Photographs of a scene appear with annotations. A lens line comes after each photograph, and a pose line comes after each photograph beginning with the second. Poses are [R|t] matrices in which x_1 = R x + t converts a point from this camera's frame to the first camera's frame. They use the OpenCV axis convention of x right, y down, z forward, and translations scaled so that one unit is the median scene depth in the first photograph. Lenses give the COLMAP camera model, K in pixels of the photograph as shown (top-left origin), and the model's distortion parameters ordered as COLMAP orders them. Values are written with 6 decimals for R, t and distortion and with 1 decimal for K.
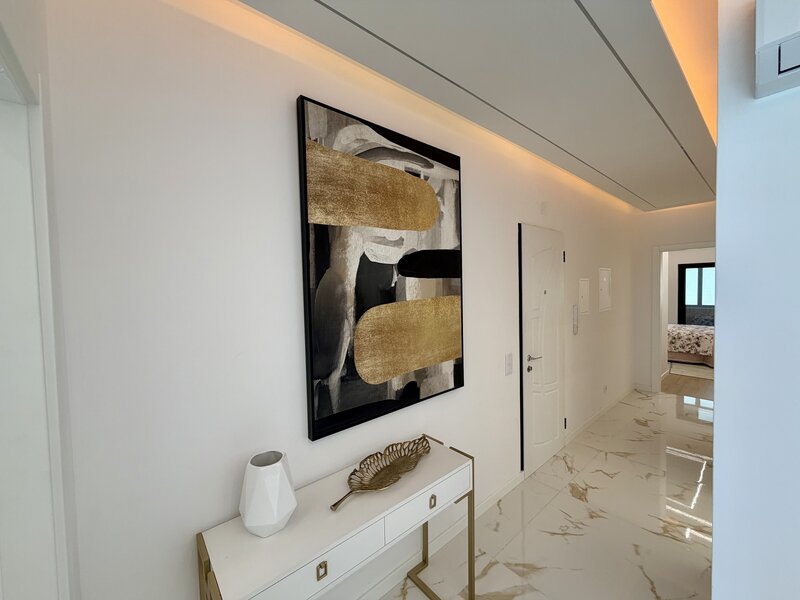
lens RADIAL K [[318.2, 0, 398.7], [0, 318.2, 298.6], [0, 0, 1]] dist [-0.002917, 0.000935]
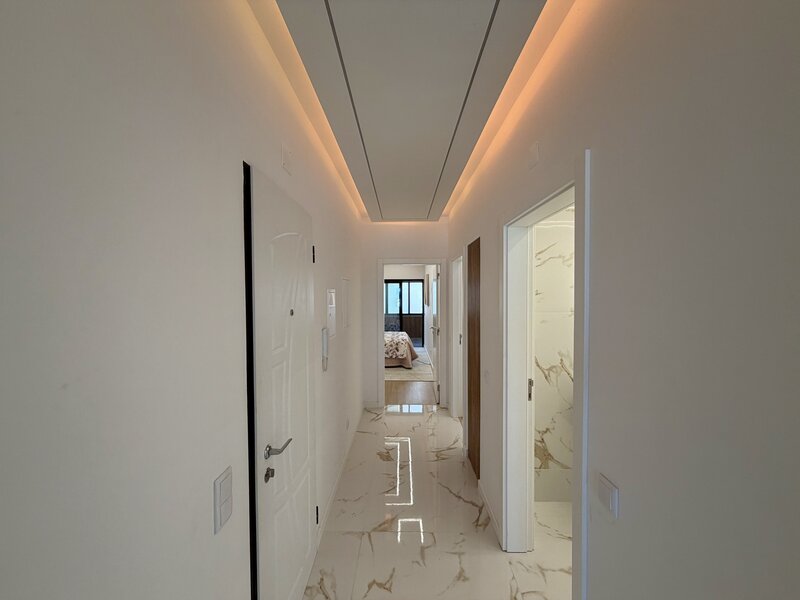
lens RADIAL K [[318.2, 0, 395.6], [0, 318.2, 300.4], [0, 0, 1]] dist [-0.002917, 0.000935]
pose [[0.666312, 0.003049, 0.745667, 0.142840], [0.015331, 0.999724, -0.017787, -0.024325], [-0.745516, 0.023283, 0.666081, 0.423689]]
